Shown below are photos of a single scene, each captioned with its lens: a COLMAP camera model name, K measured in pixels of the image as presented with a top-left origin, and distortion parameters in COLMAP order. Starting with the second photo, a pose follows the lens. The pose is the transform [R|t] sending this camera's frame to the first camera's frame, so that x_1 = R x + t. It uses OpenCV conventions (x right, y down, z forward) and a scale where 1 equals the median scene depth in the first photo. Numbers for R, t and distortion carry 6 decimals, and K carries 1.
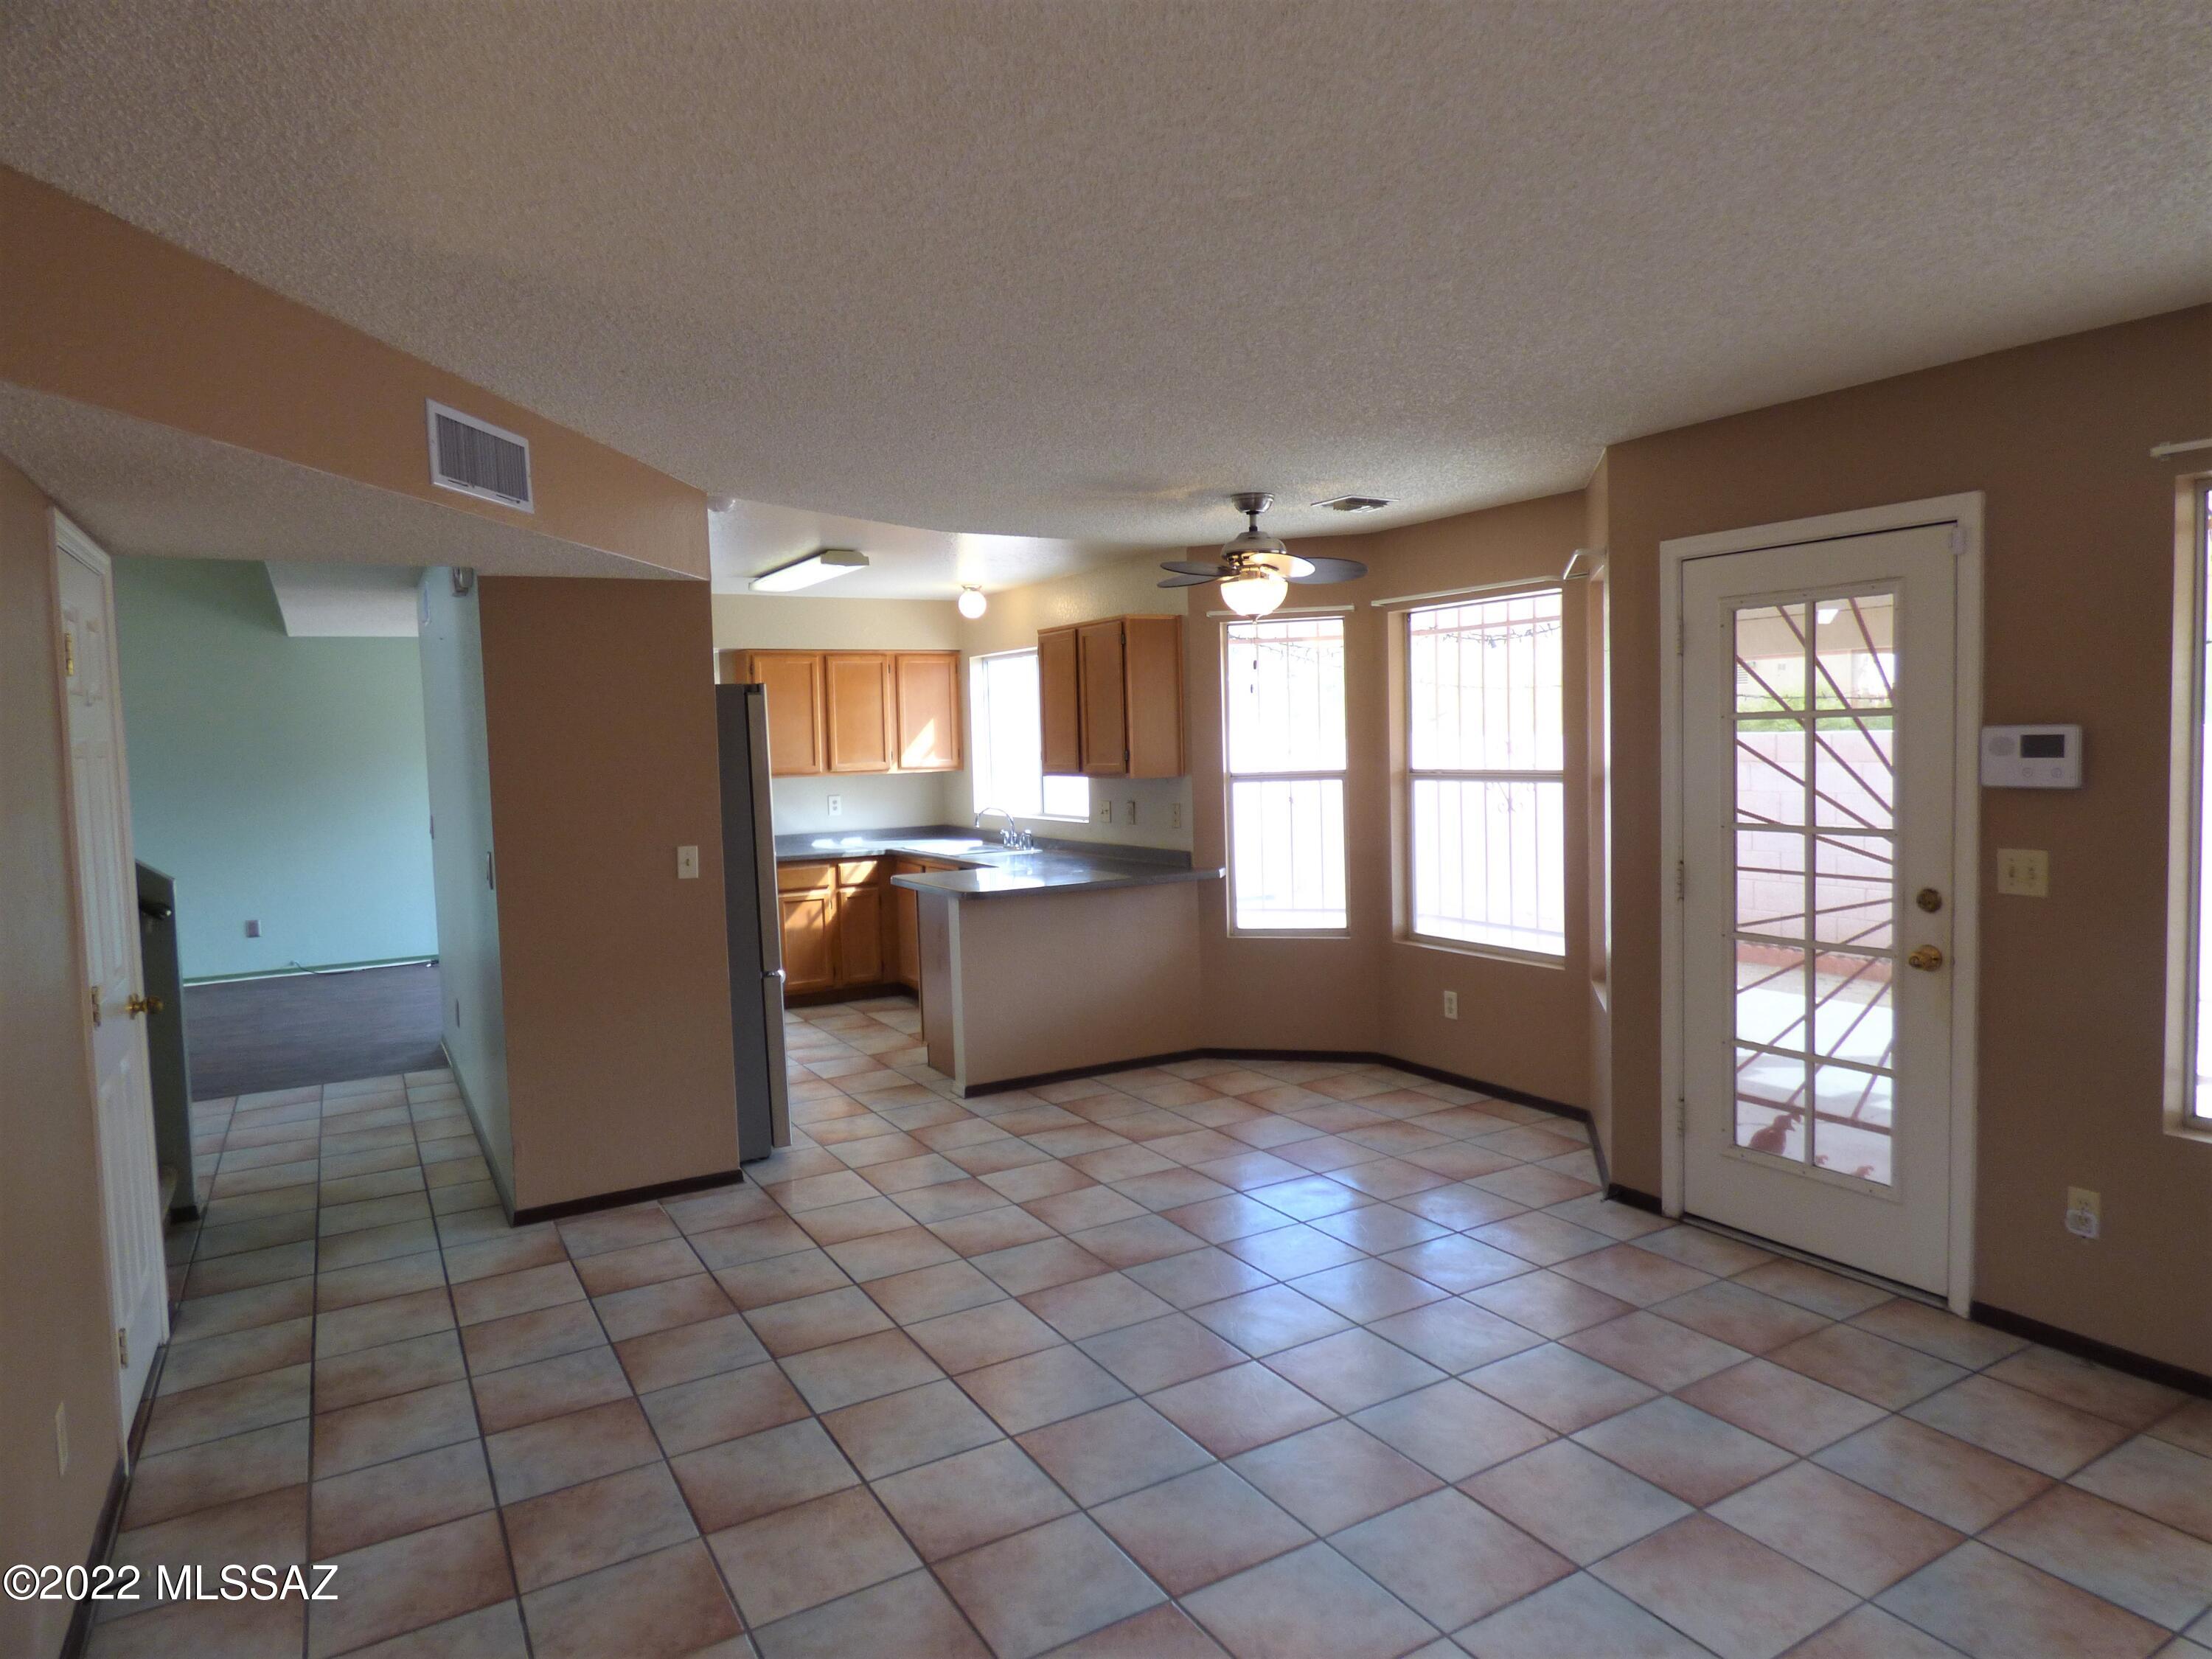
lens RADIAL K [[1358.5, 0, 1085.9], [0, 1358.5, 829.7], [0, 0, 1]] dist [0.000685, 0.005146]
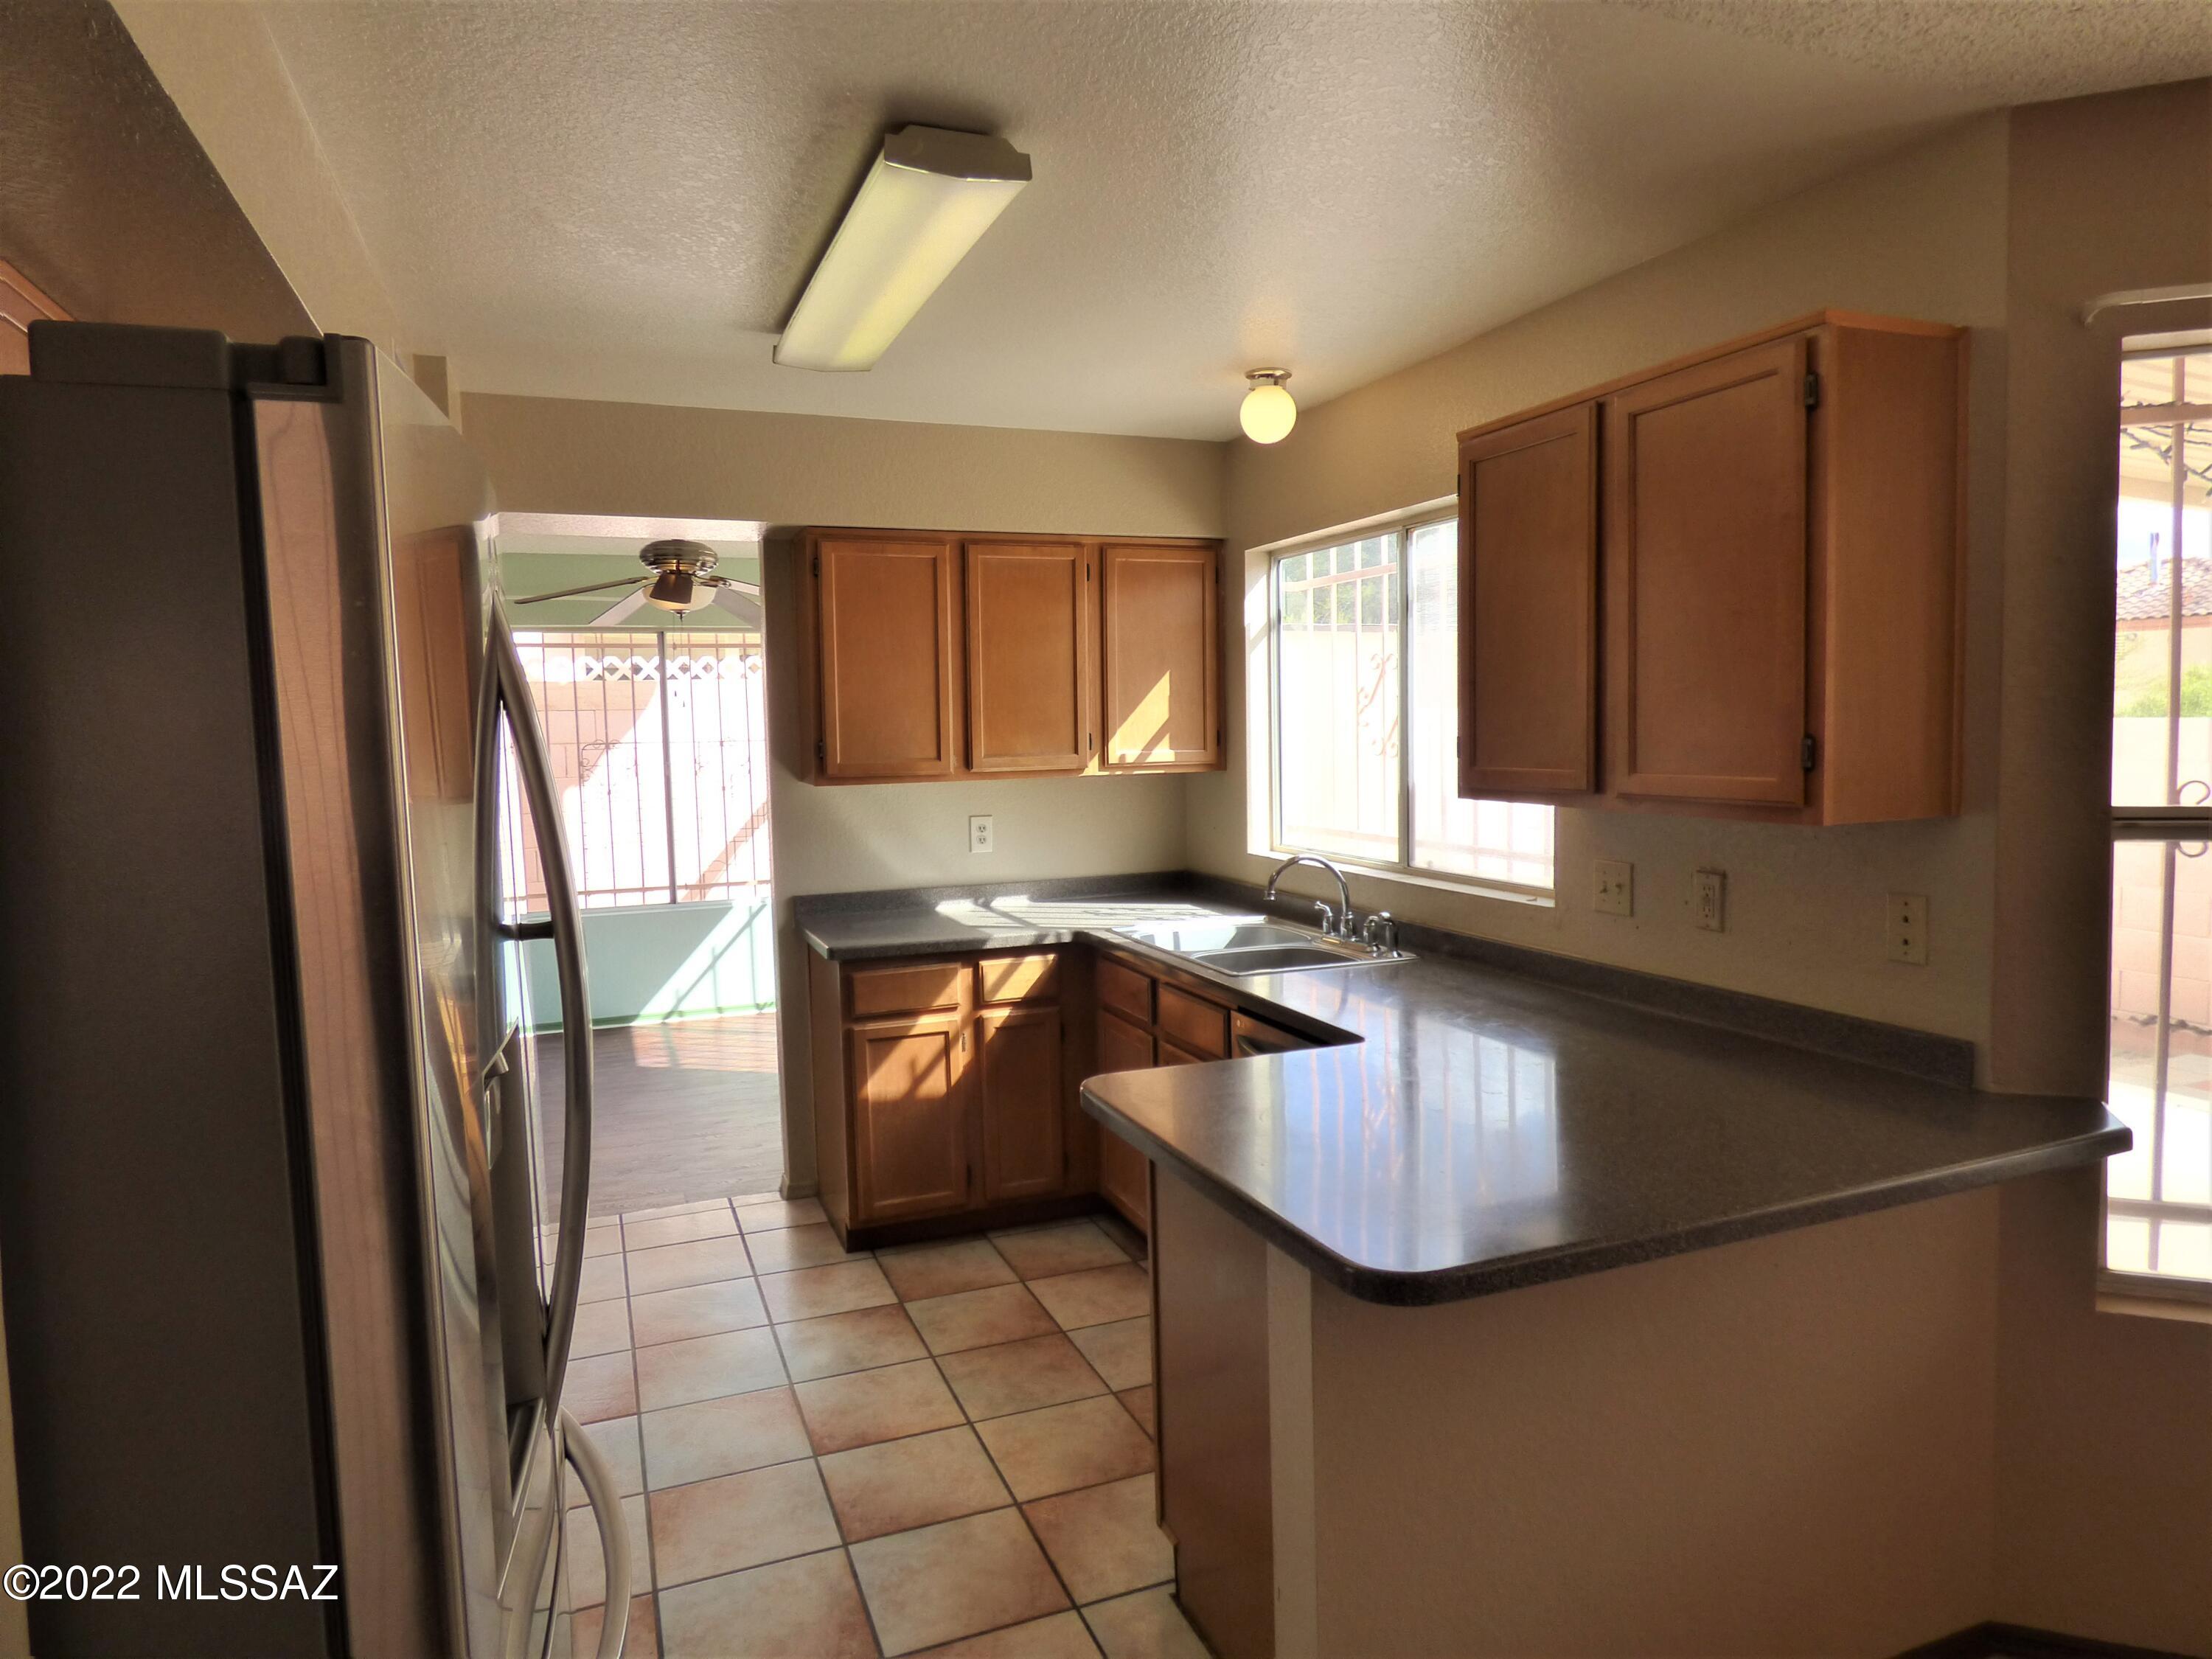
lens RADIAL K [[1358.5, 0, 1091.6], [0, 1358.5, 827.2], [0, 0, 1]] dist [0.000685, 0.005146]
pose [[0.990048, 0.020063, -0.139292, -0.073816], [-0.018866, 0.999773, 0.009907, -0.029023], [0.139459, -0.007180, 0.990202, 0.518686]]
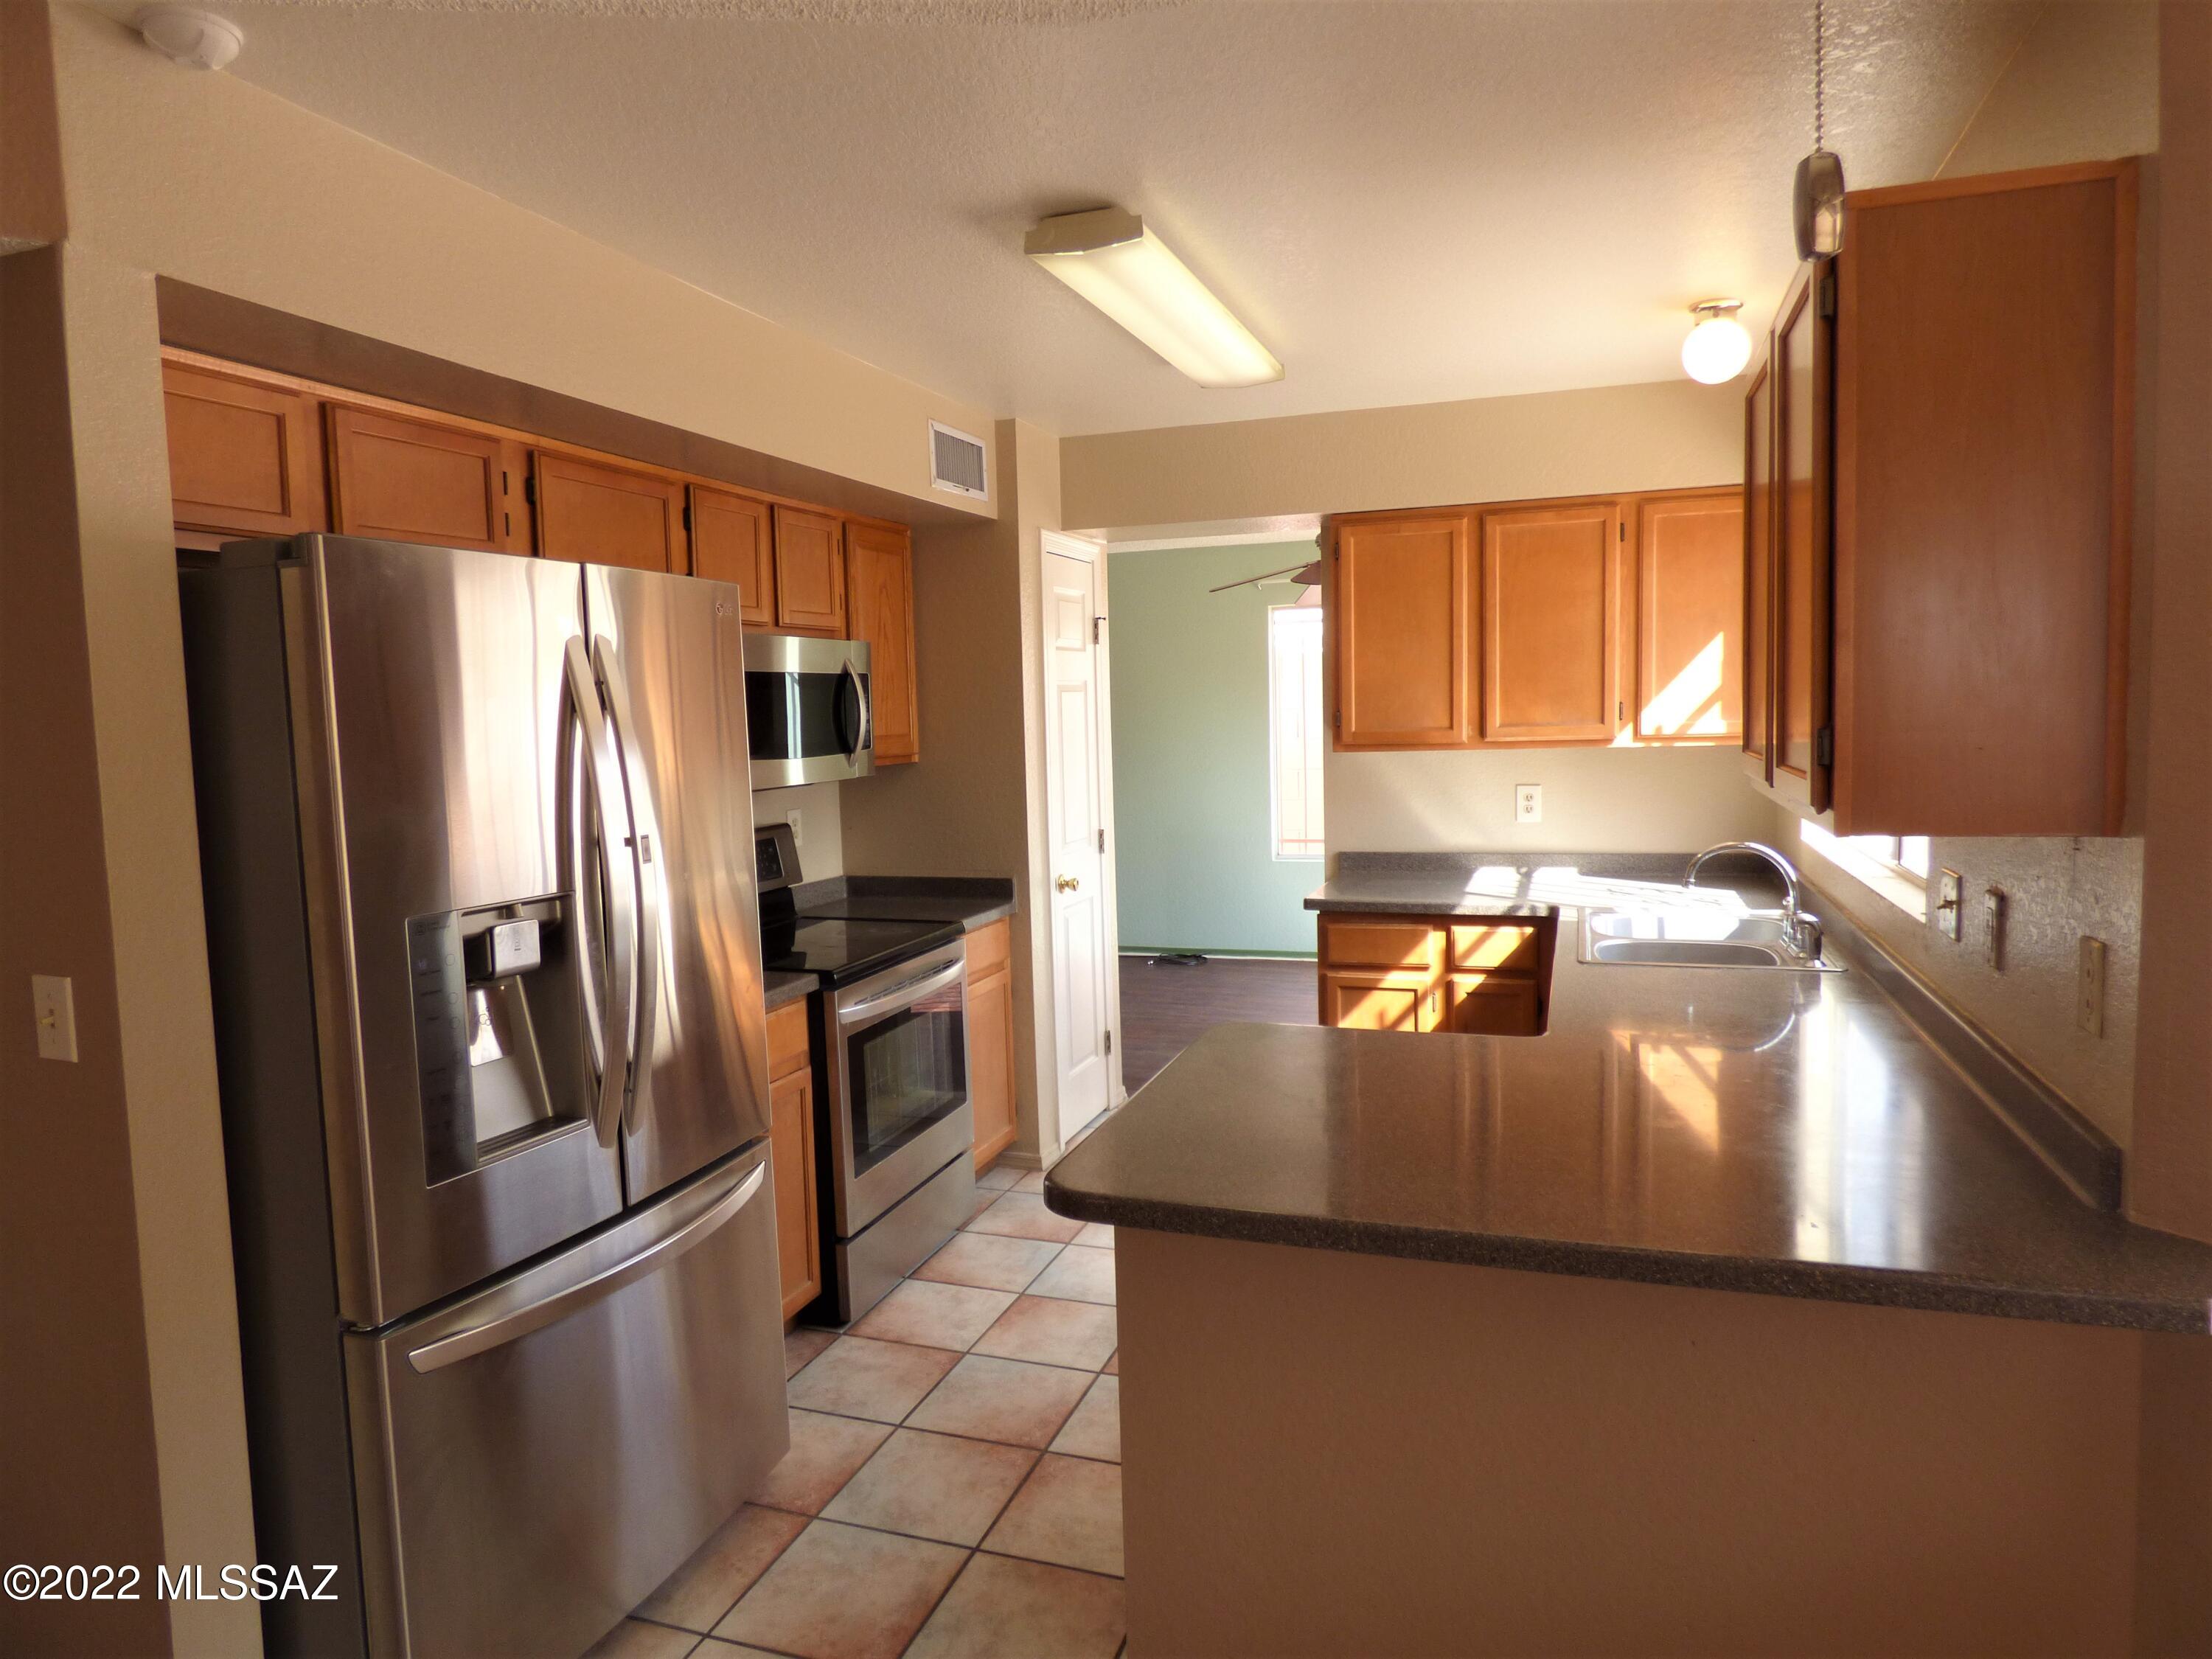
lens RADIAL K [[1358.5, 0, 1098.3], [0, 1358.5, 819.8], [0, 0, 1]] dist [0.000685, 0.005146]
pose [[0.661808, 0.074261, -0.745987, 0.106536], [-0.045623, 0.997227, 0.058796, -0.038043], [0.748284, -0.004877, 0.663360, 0.566611]]
